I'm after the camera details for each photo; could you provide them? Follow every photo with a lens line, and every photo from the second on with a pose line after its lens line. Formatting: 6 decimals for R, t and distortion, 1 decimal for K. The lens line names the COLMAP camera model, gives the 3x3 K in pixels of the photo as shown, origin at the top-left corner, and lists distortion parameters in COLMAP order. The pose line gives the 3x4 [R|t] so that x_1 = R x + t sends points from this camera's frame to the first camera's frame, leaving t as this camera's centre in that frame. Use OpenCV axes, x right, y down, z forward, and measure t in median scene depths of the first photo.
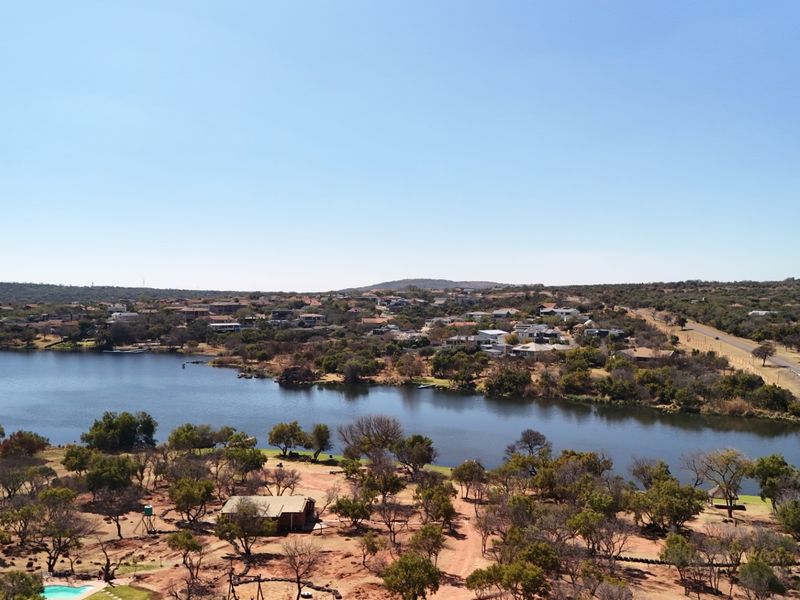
lens RADIAL K [[782.3, 0, 404.6], [0, 782.3, 305.3], [0, 0, 1]] dist [0.133248, -0.262427]
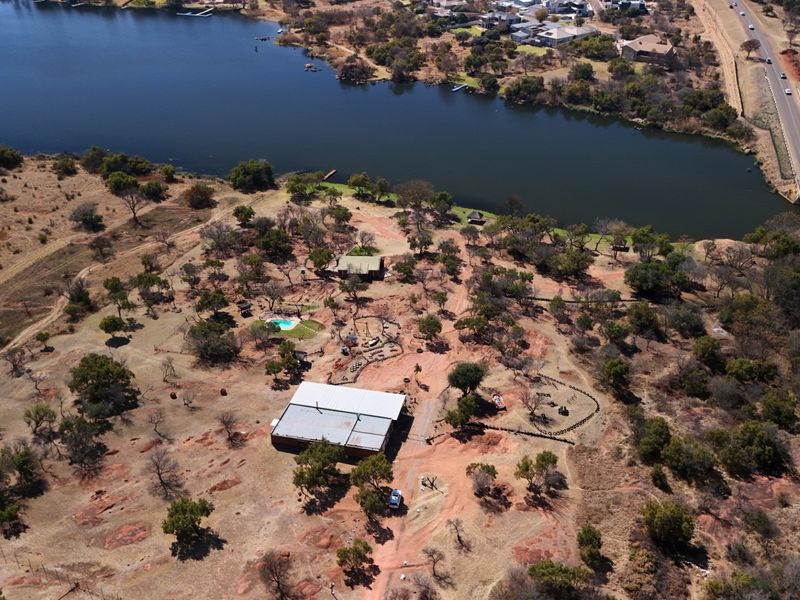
lens RADIAL K [[781.4, 0, 400.0], [0, 781.4, 300.0], [0, 0, 1]] dist [0.080953, -0.119046]
pose [[0.998117, 0.015418, -0.059371, 0.032725], [0.015854, 0.870167, 0.492502, -0.515721], [0.059256, -0.492516, 0.868284, -0.589645]]
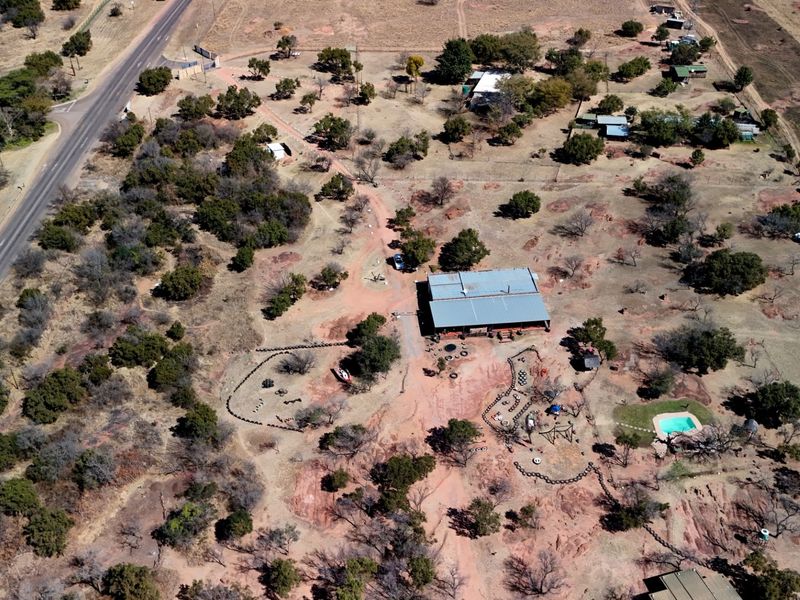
lens RADIAL K [[782.3, 0, 404.6], [0, 782.3, 305.3], [0, 0, 1]] dist [0.133248, -0.262427]
pose [[-0.959807, 0.159215, -0.231129, 0.265692], [-0.011464, 0.800591, 0.599101, -0.490339], [0.280426, 0.577671, -0.766588, 1.192759]]
